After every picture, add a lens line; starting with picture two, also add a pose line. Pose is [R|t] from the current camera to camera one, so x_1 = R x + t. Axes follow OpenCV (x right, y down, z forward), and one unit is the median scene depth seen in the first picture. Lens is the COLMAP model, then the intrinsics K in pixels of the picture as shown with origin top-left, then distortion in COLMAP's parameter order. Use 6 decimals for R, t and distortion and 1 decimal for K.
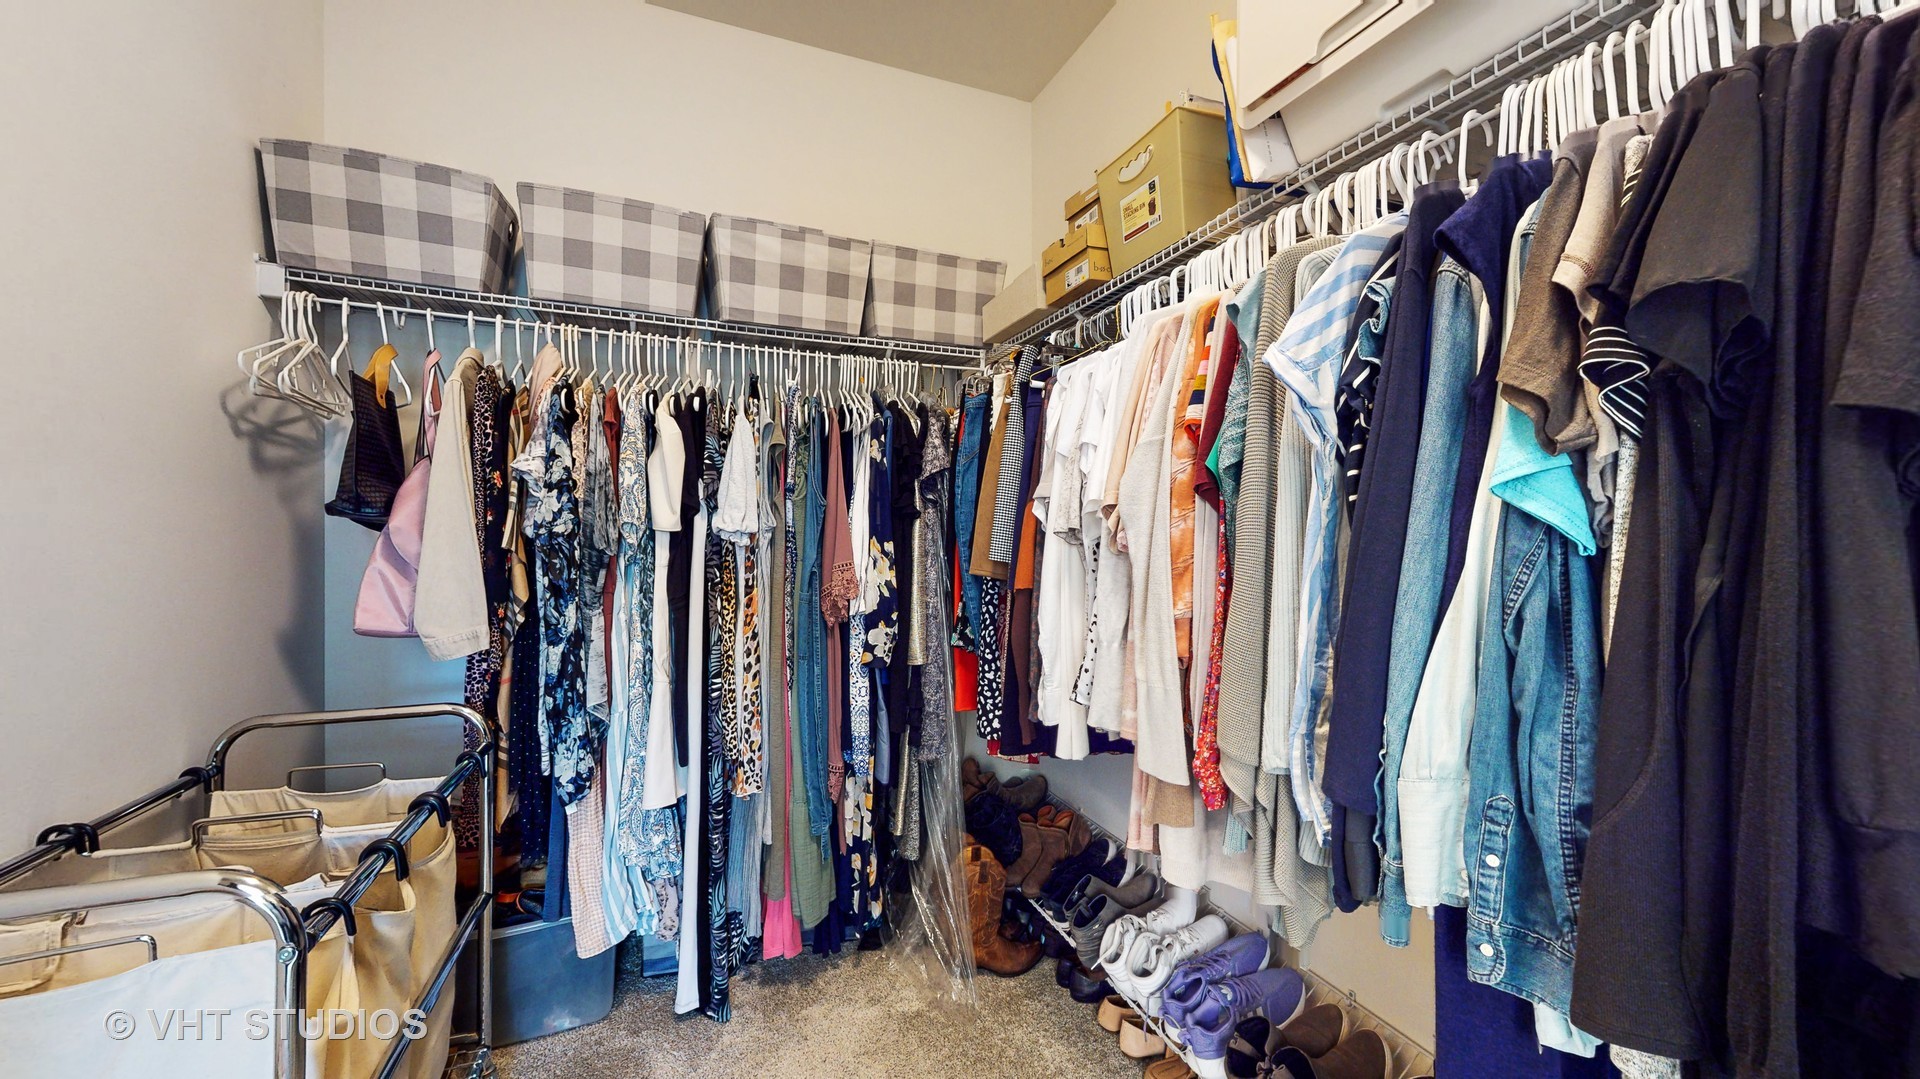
lens RADIAL K [[706.8, 0, 957.4], [0, 706.8, 540.3], [0, 0, 1]] dist [-0.000756, 0.000029]
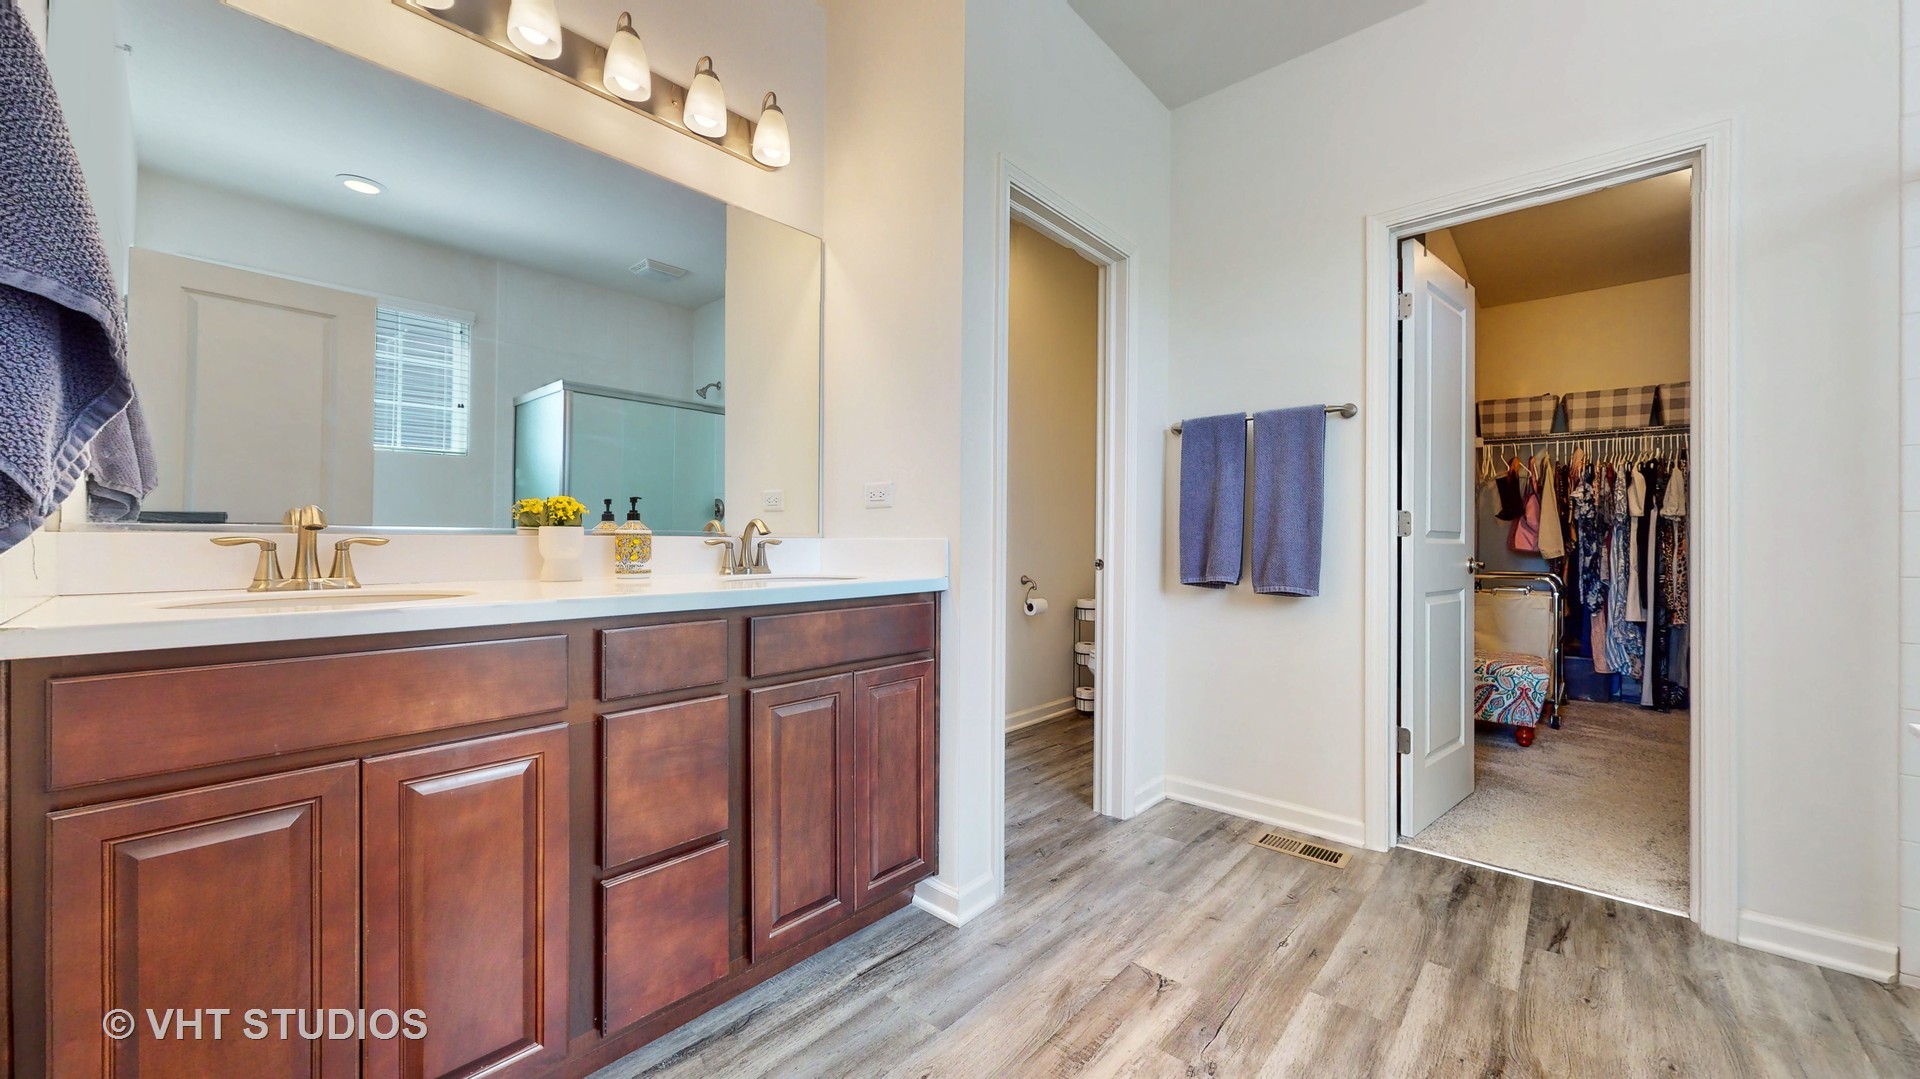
lens RADIAL K [[706.8, 0, 958.6], [0, 706.8, 537.5], [0, 0, 1]] dist [-0.000756, 0.000029]
pose [[0.446948, -0.000933, -0.894560, 0.807970], [-0.000729, 0.999999, -0.001407, 0.071443], [0.894560, 0.001281, 0.446947, -2.422747]]
